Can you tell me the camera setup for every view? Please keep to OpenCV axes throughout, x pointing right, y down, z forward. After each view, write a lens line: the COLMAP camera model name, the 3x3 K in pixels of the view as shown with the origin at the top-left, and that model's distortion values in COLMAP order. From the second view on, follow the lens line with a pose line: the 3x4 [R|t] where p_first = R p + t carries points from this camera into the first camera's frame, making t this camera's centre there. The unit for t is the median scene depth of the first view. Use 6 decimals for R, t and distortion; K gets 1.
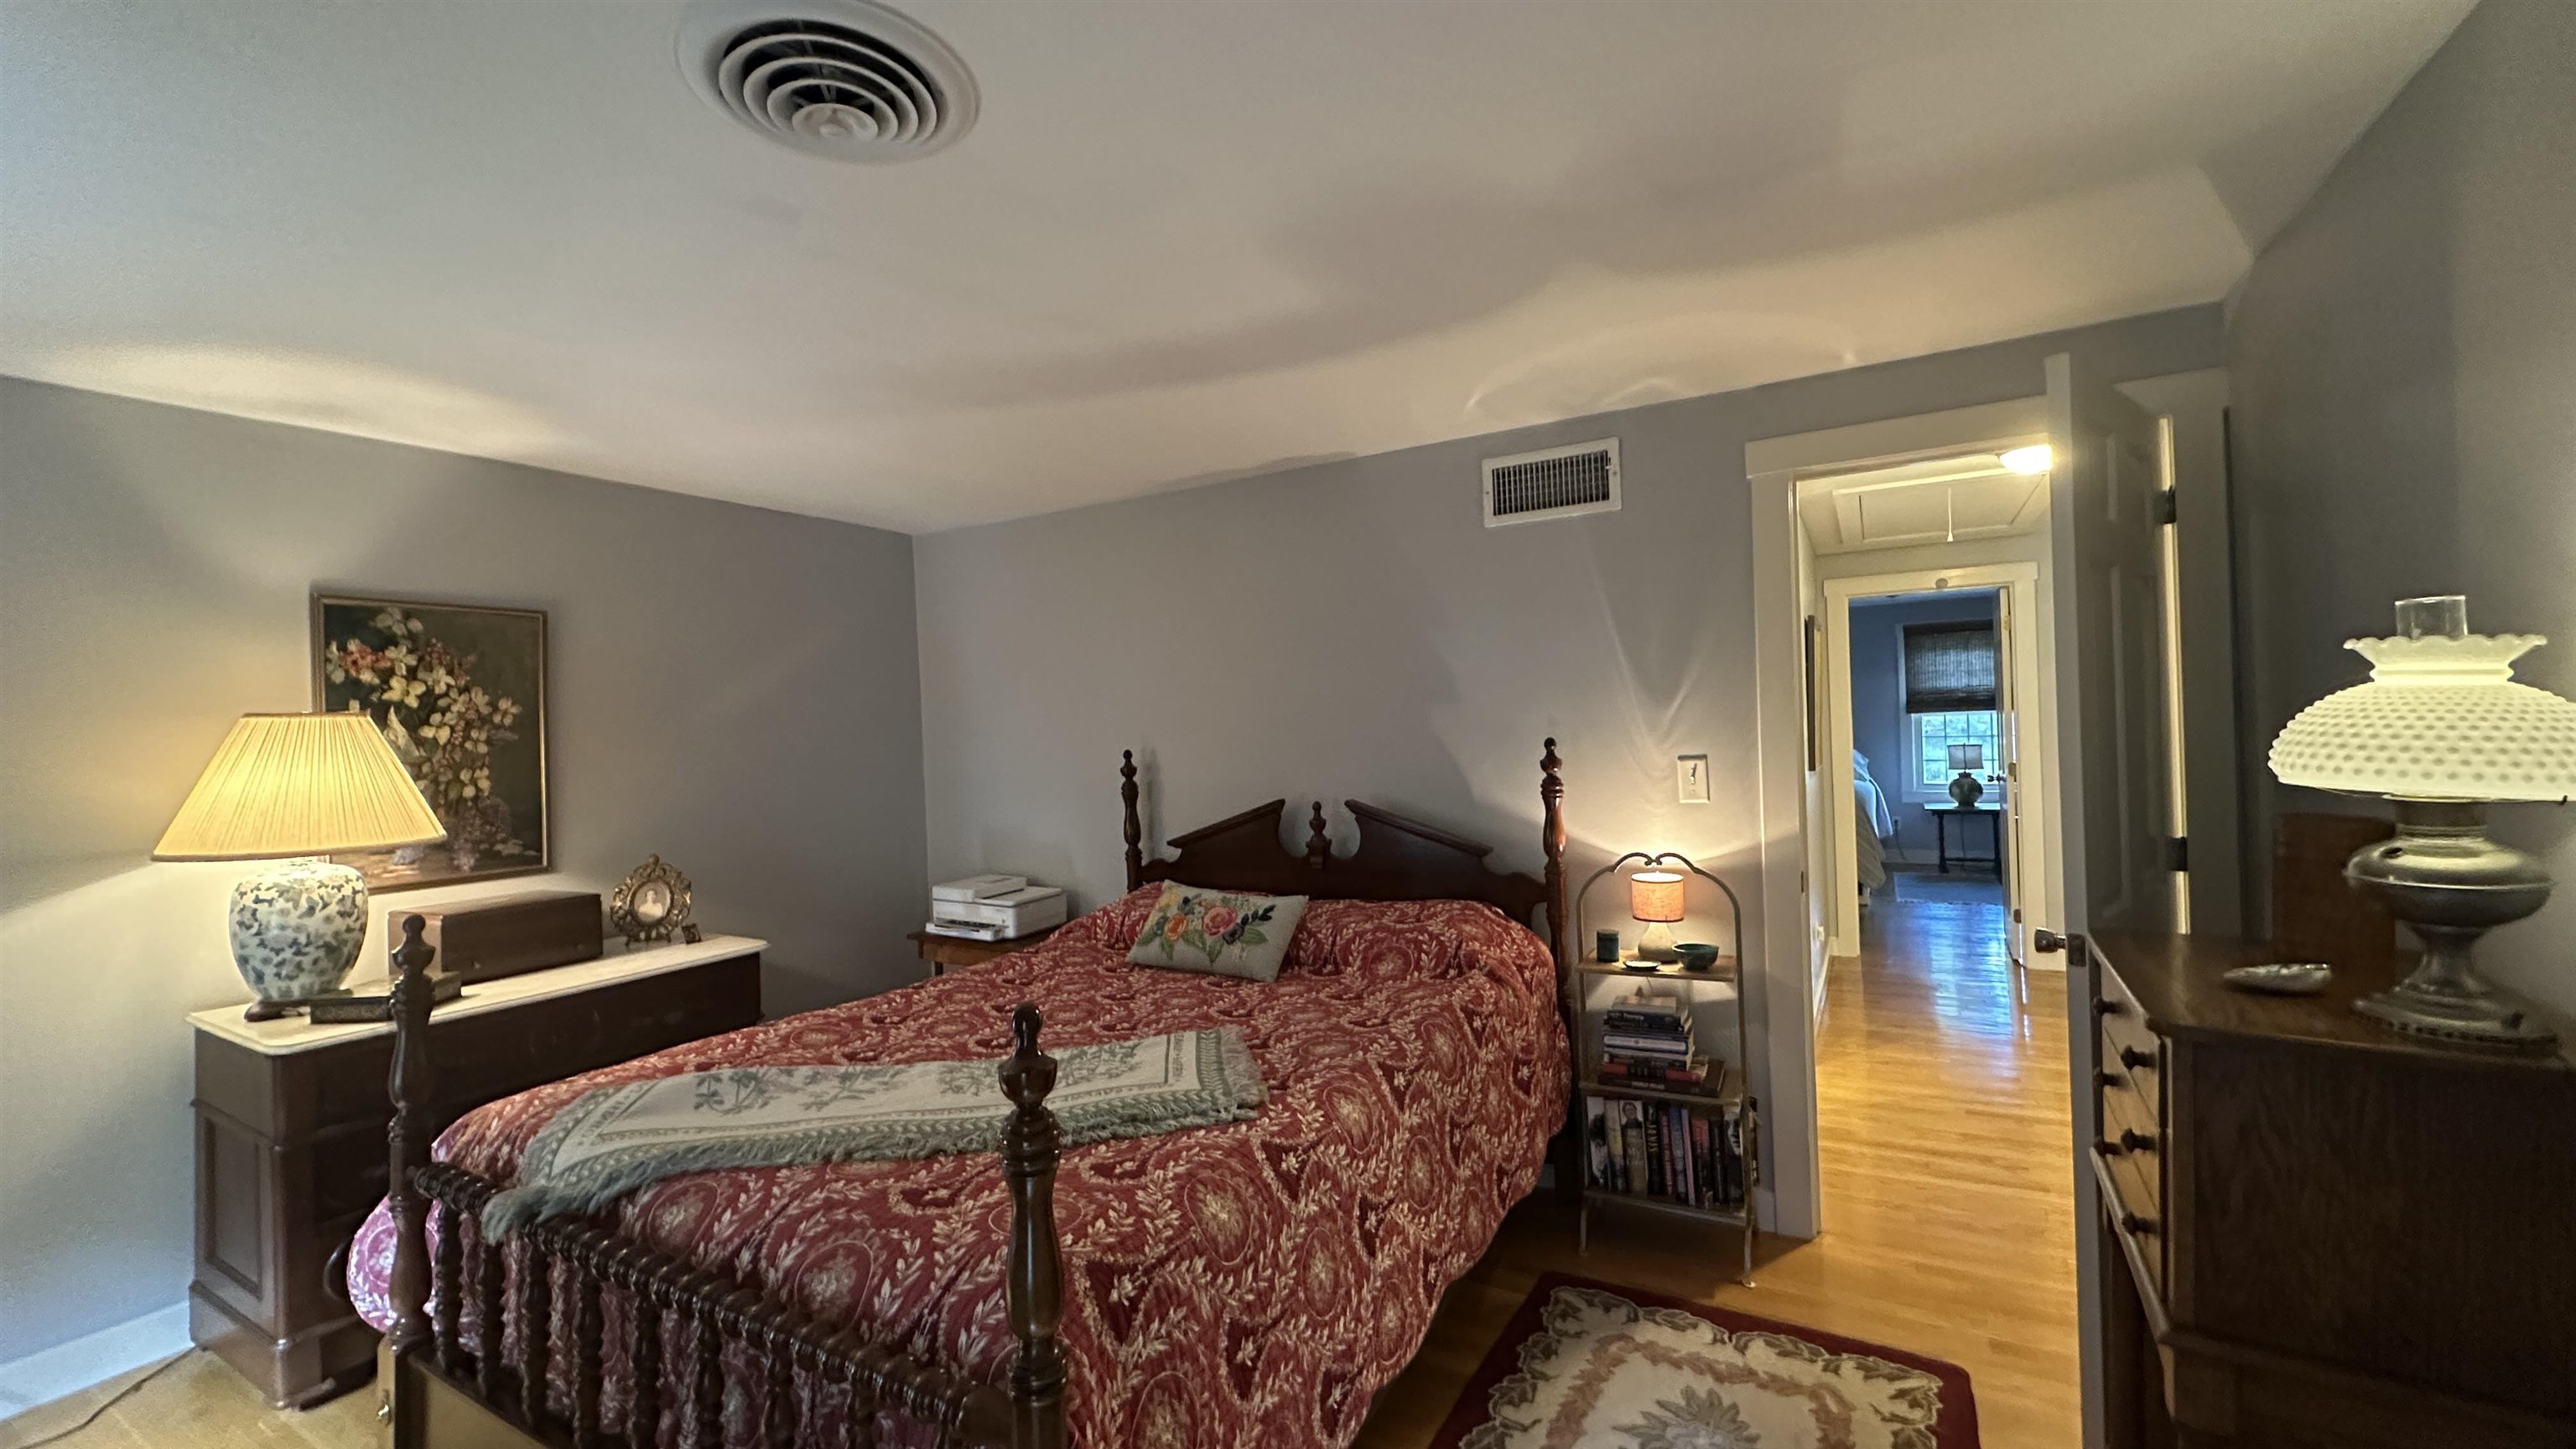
lens RADIAL K [[1023.5, 0, 1286.6], [0, 1023.5, 726.3], [0, 0, 1]] dist [0.000056, -0.000156]
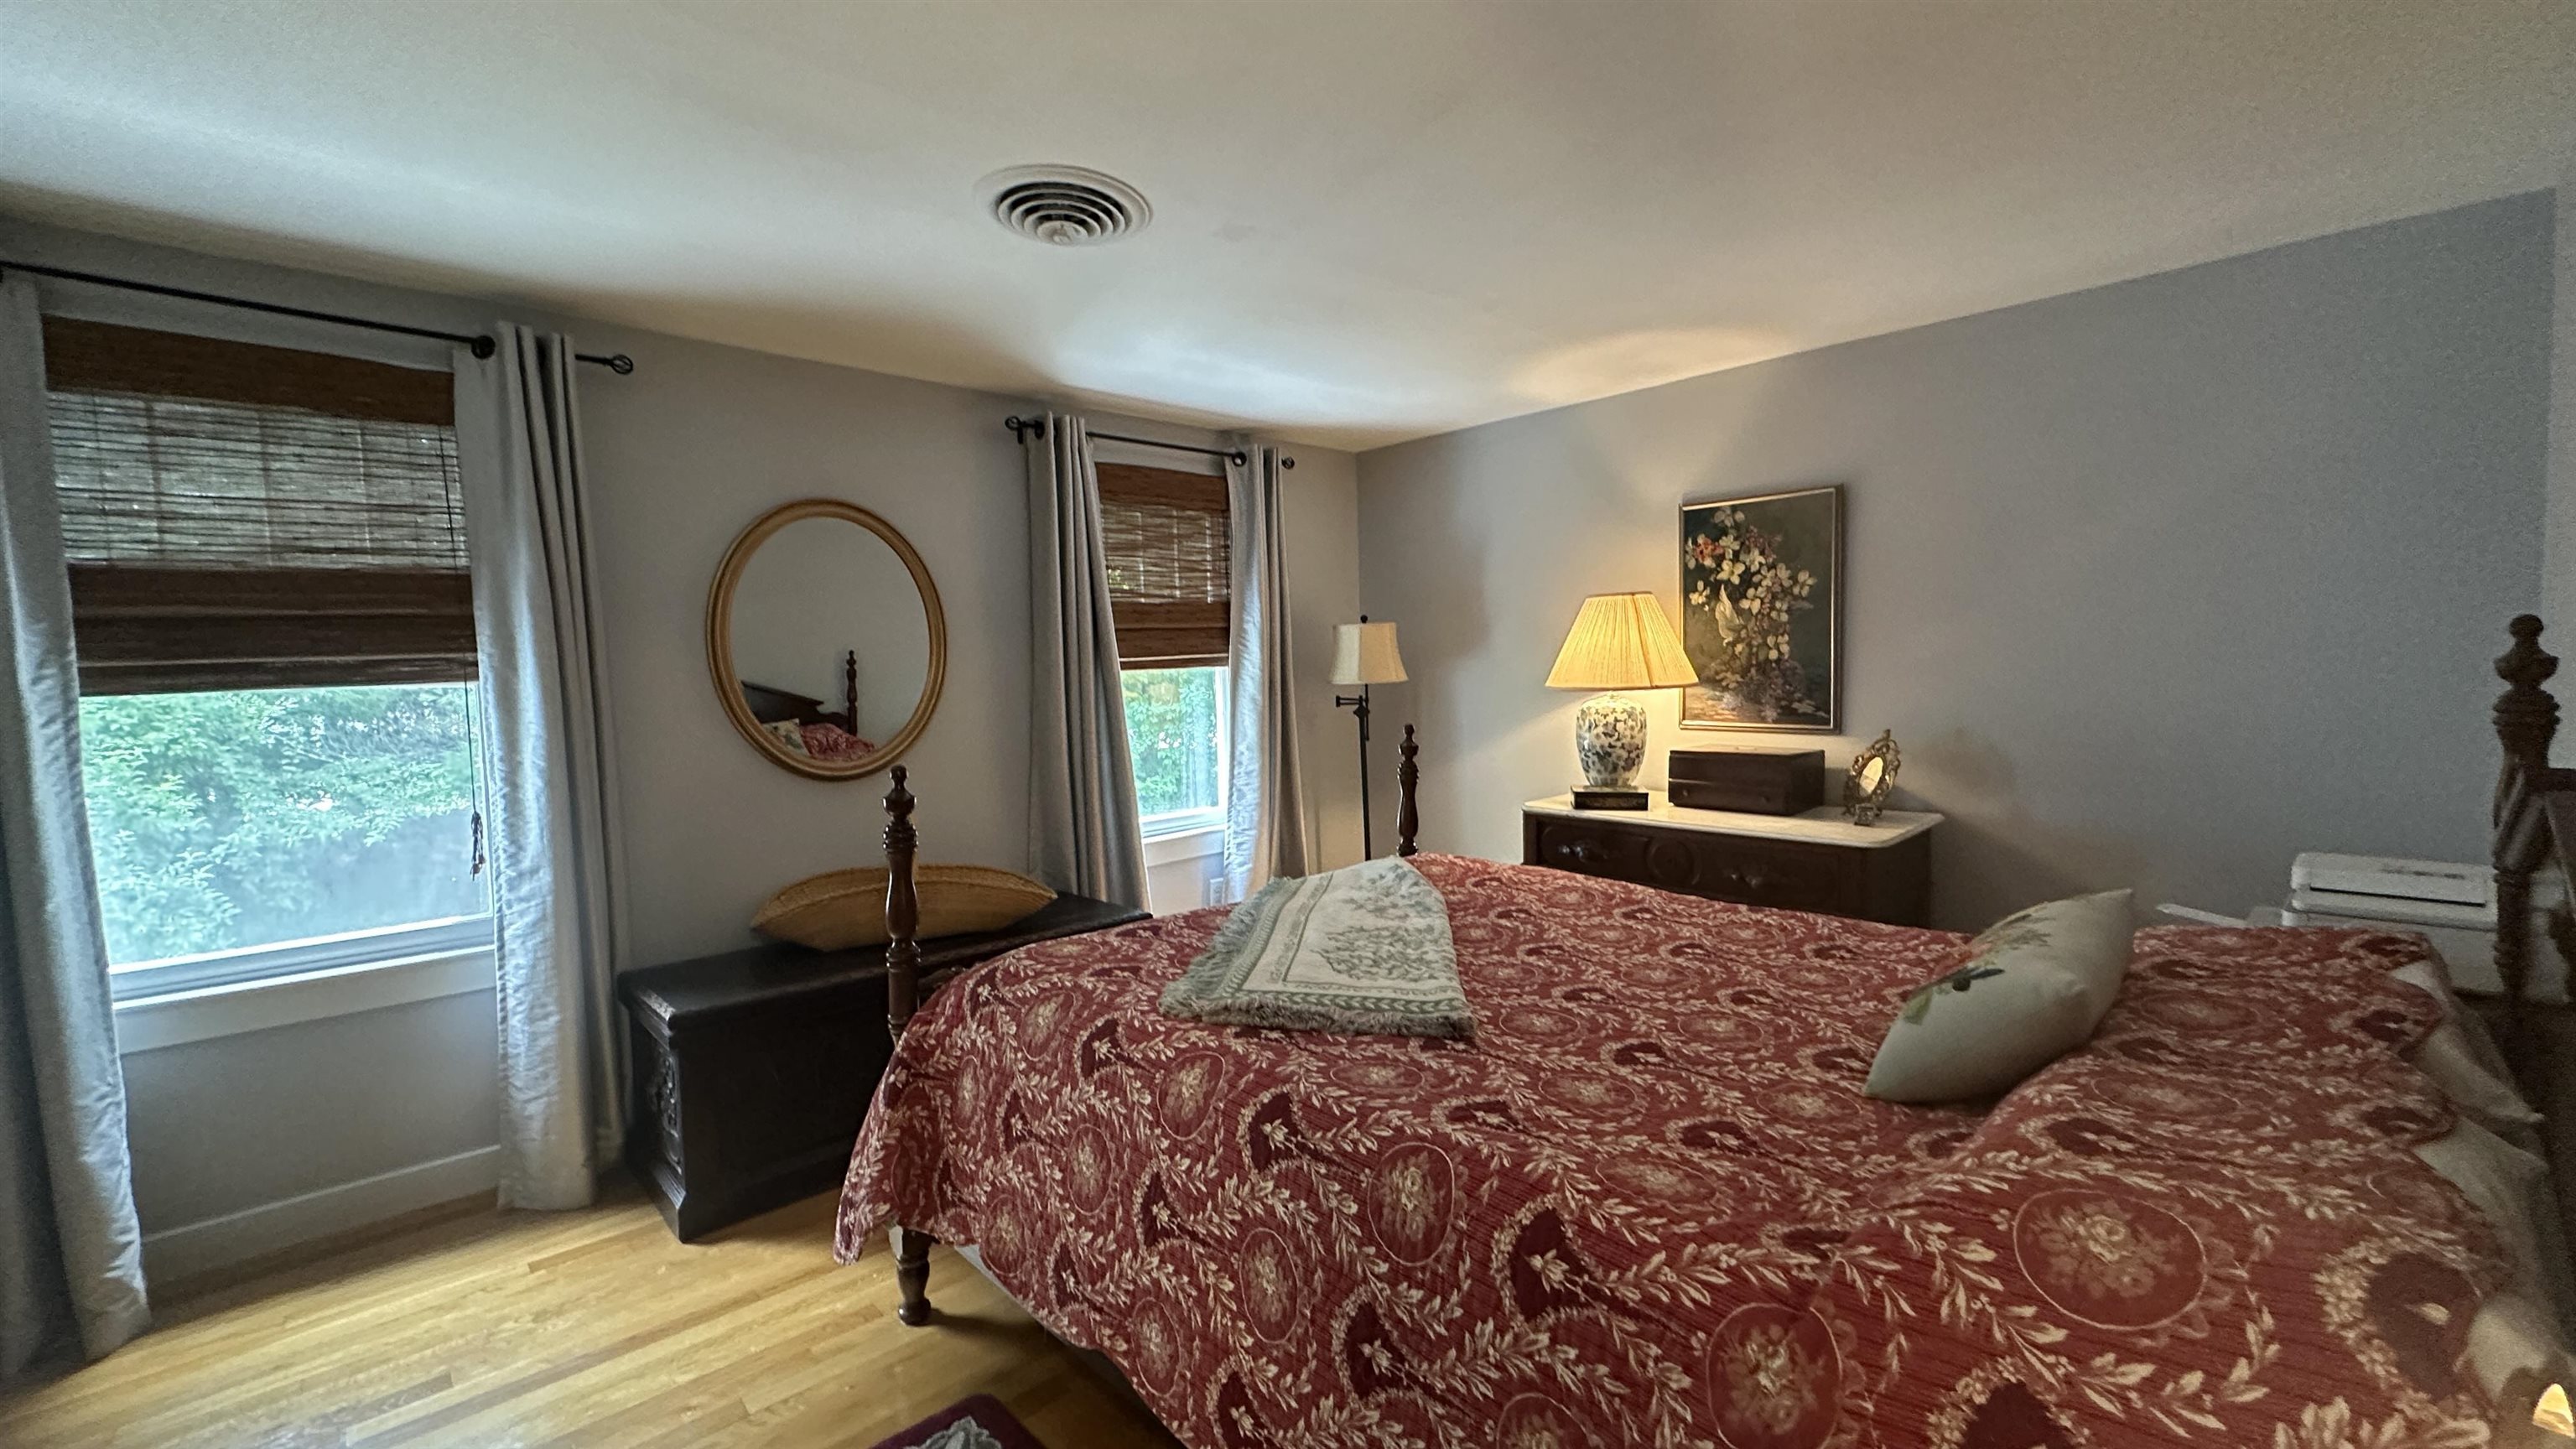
lens RADIAL K [[1049.3, 0, 1289.4], [0, 1049.3, 752.6], [0, 0, 1]] dist [0.000733, 0.000018]
pose [[-0.296851, 0.122382, -0.947049, 0.531367], [0.031387, 0.992468, 0.118413, 0.016345], [0.954408, 0.005426, -0.298456, 0.860571]]
